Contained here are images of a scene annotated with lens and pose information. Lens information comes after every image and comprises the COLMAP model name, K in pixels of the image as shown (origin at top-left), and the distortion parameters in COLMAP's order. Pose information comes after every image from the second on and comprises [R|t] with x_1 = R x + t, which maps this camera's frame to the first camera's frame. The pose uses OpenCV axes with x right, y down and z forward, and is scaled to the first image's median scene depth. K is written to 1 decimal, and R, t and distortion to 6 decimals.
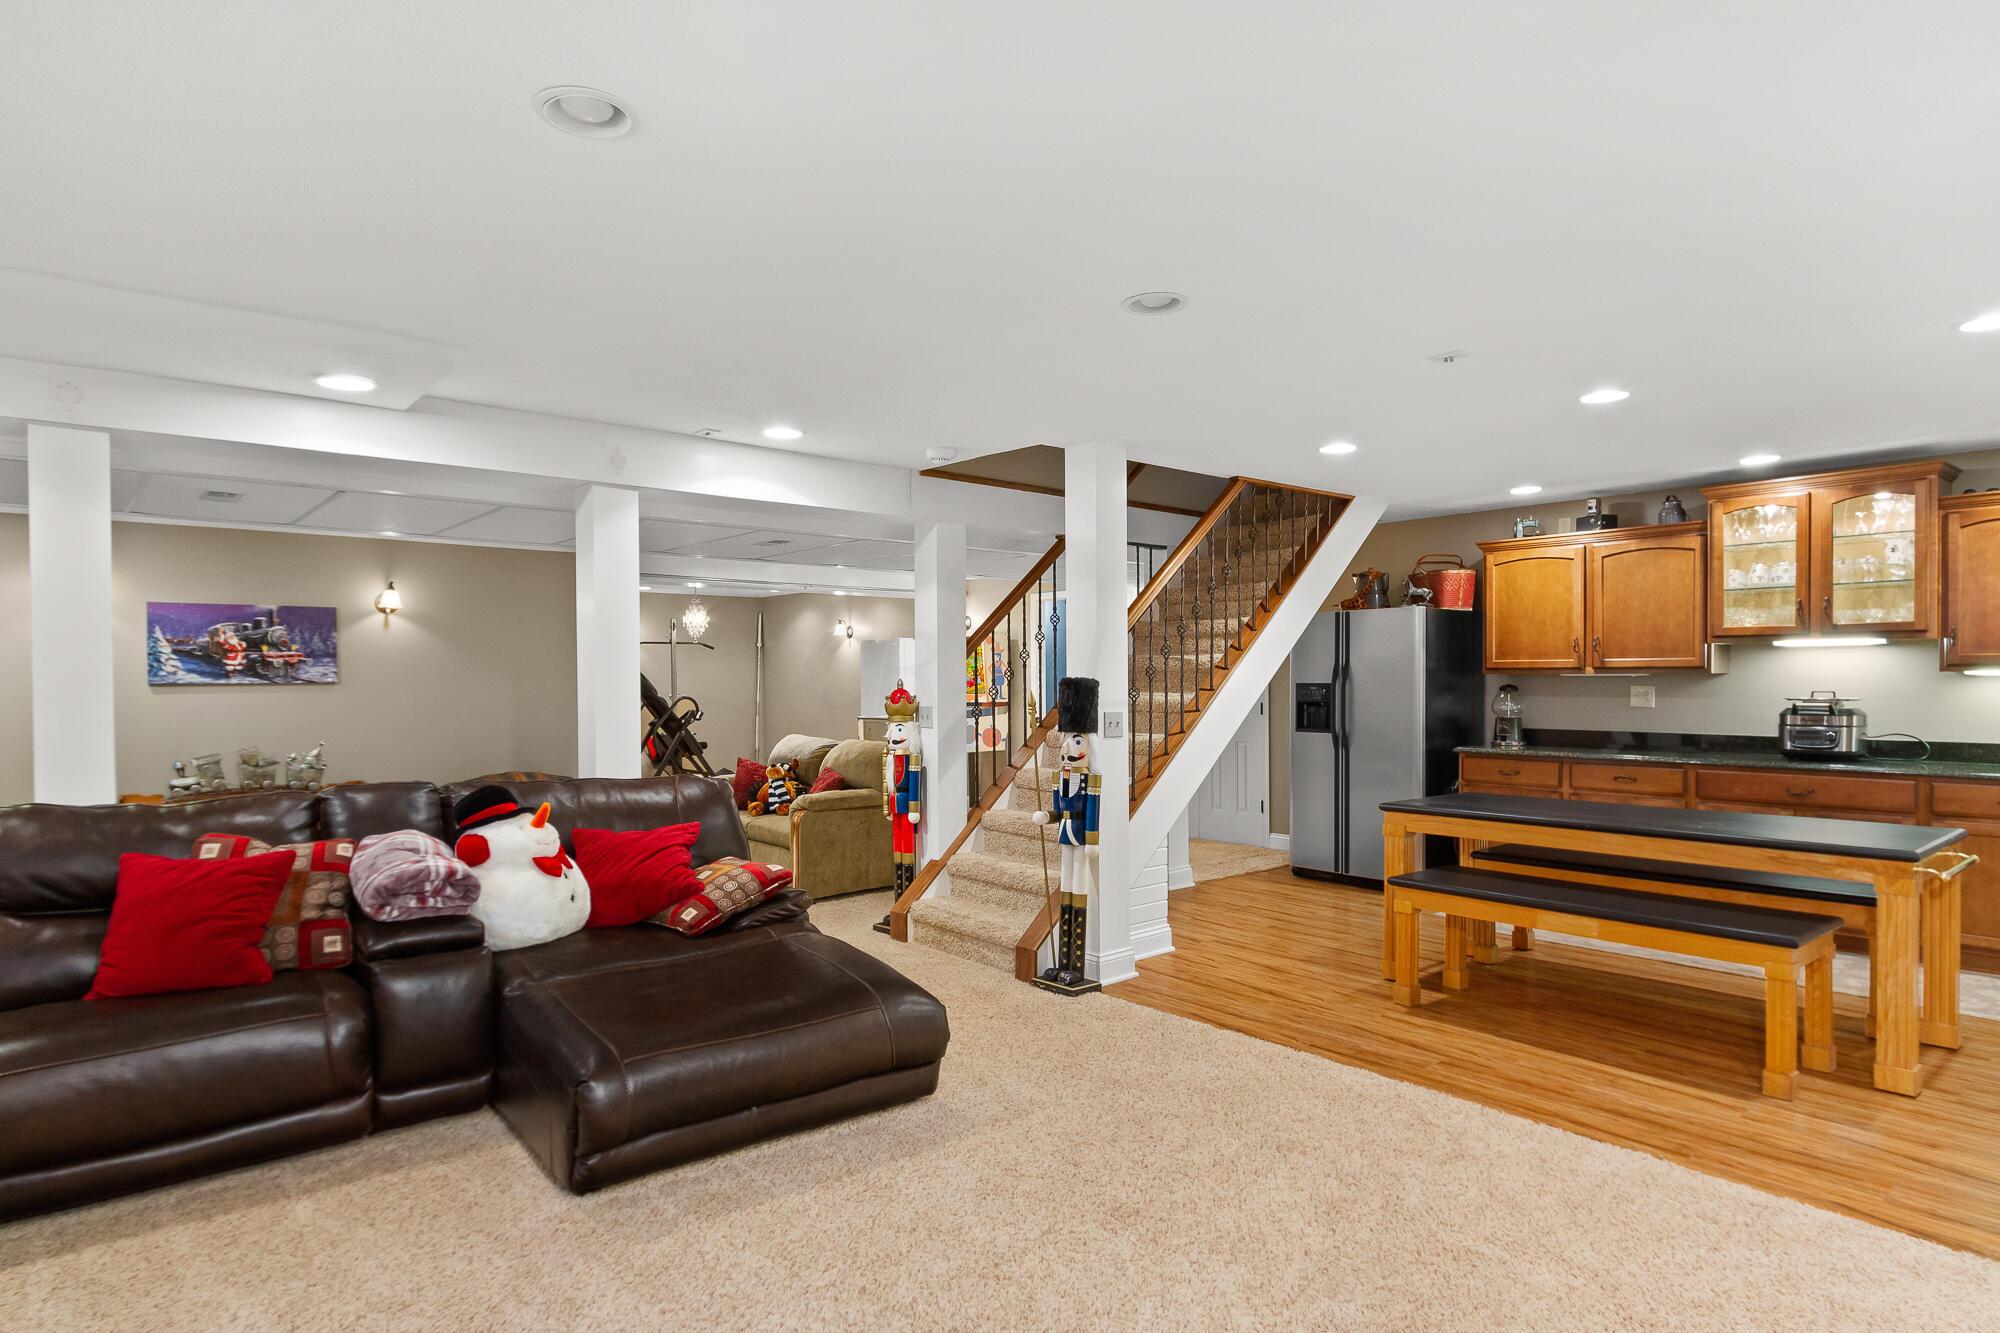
lens RADIAL K [[1091.9, 0, 999.4], [0, 1091.9, 698.7], [0, 0, 1]] dist [0.009081, 0.000048]
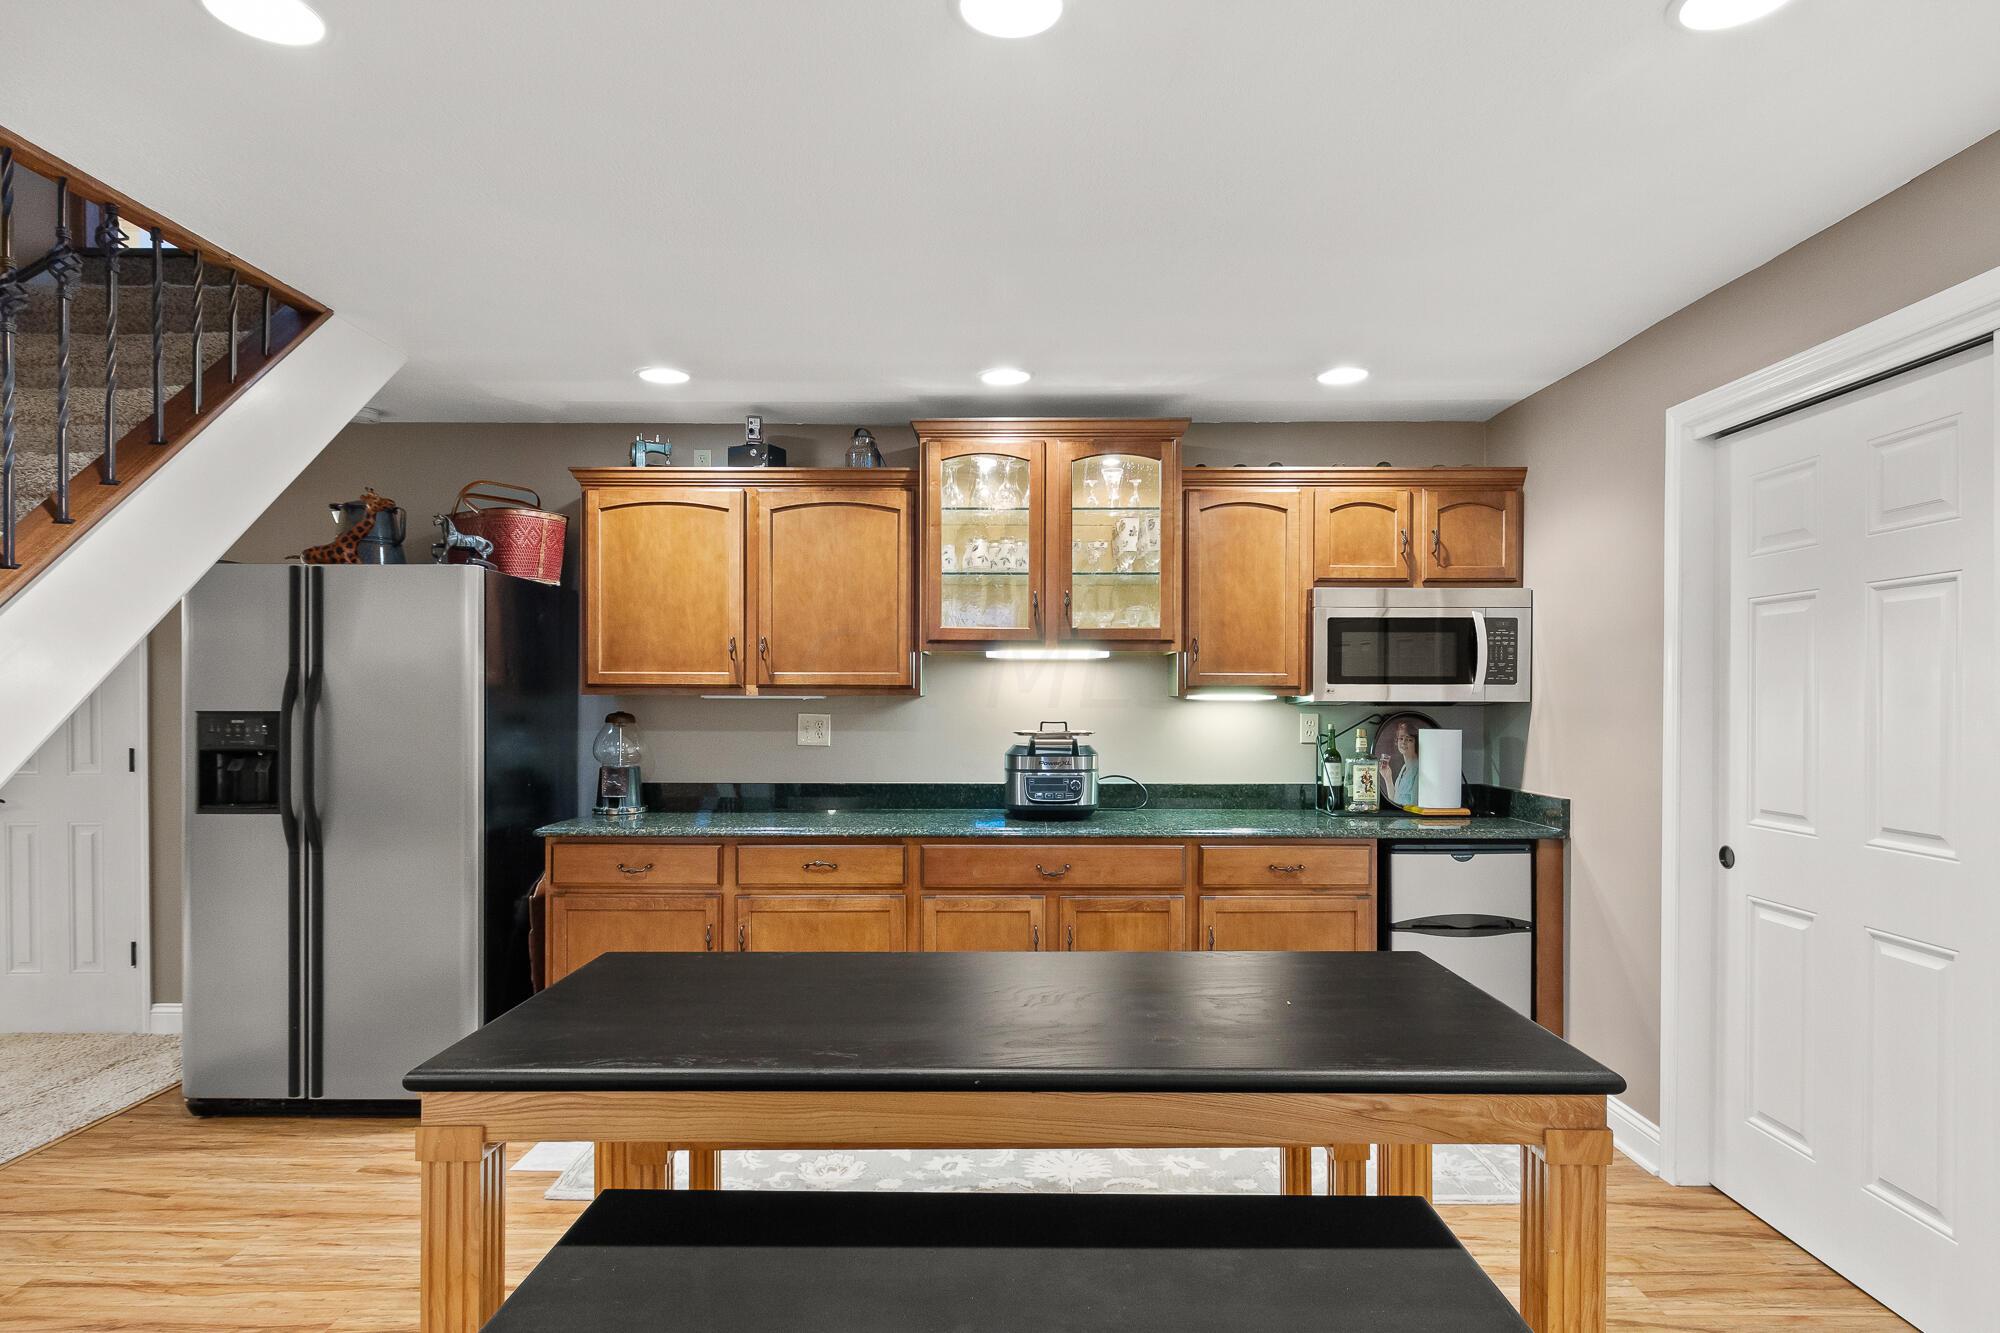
lens RADIAL K [[1091.9, 0, 999.4], [0, 1091.9, 698.7], [0, 0, 1]] dist [0.009081, 0.000048]
pose [[0.659159, 0.002122, 0.752000, 0.163766], [0.009958, 0.999884, -0.011550, -0.012355], [-0.751937, 0.015102, 0.659062, 0.486368]]
